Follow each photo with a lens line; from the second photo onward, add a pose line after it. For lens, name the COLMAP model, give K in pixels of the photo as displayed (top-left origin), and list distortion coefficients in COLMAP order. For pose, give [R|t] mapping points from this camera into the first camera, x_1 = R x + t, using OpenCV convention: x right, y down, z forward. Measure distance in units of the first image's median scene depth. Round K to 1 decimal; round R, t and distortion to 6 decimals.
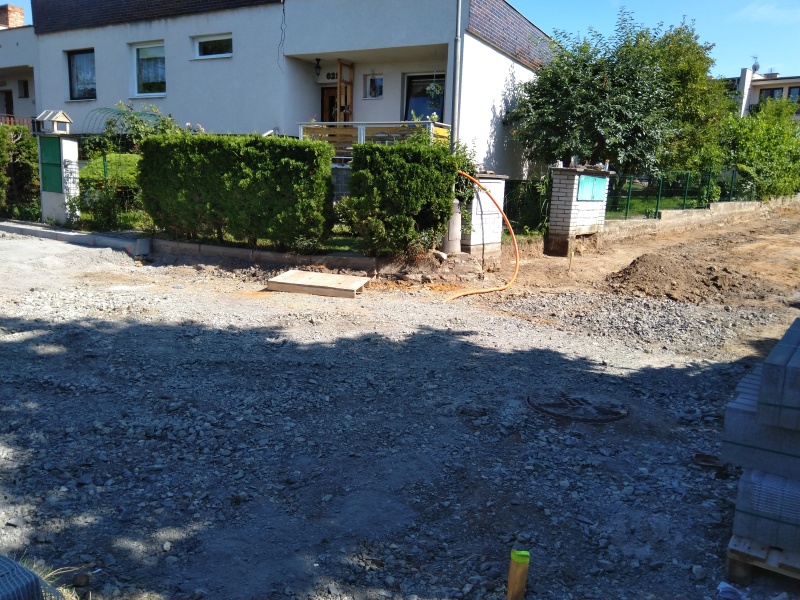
lens RADIAL K [[628.2, 0, 396.4], [0, 628.2, 301.3], [0, 0, 1]] dist [-0.005614, -0.004859]
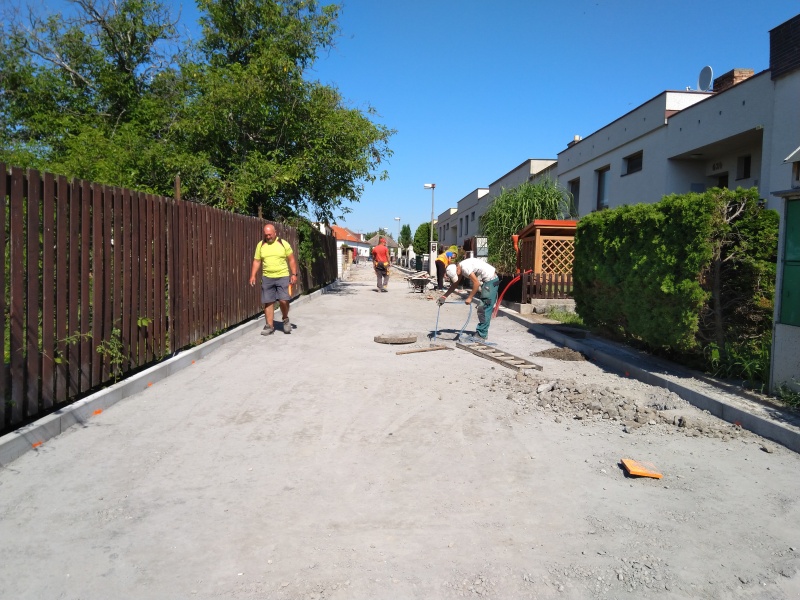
lens RADIAL K [[628.2, 0, 396.4], [0, 628.2, 301.3], [0, 0, 1]] dist [-0.005614, -0.004859]
pose [[0.531393, 0.018993, -0.846912, -0.359957], [-0.161276, 0.983732, -0.079132, -0.121190], [0.831631, 0.178637, 0.525812, 0.583509]]
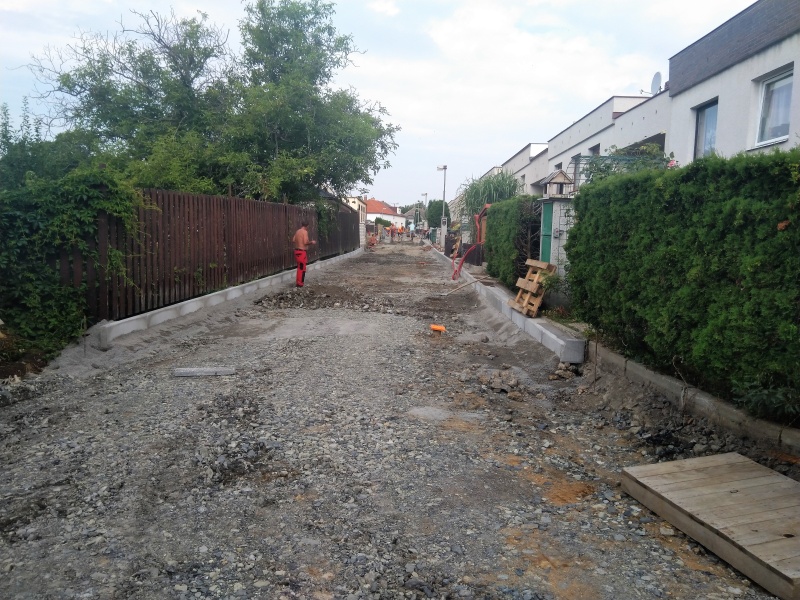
lens RADIAL K [[628.2, 0, 396.4], [0, 628.2, 301.3], [0, 0, 1]] dist [-0.005614, -0.004859]
pose [[0.472504, 0.060922, -0.879221, 0.076725], [-0.172948, 0.984621, -0.024719, -0.084395], [0.864193, 0.163739, 0.475773, 0.480112]]
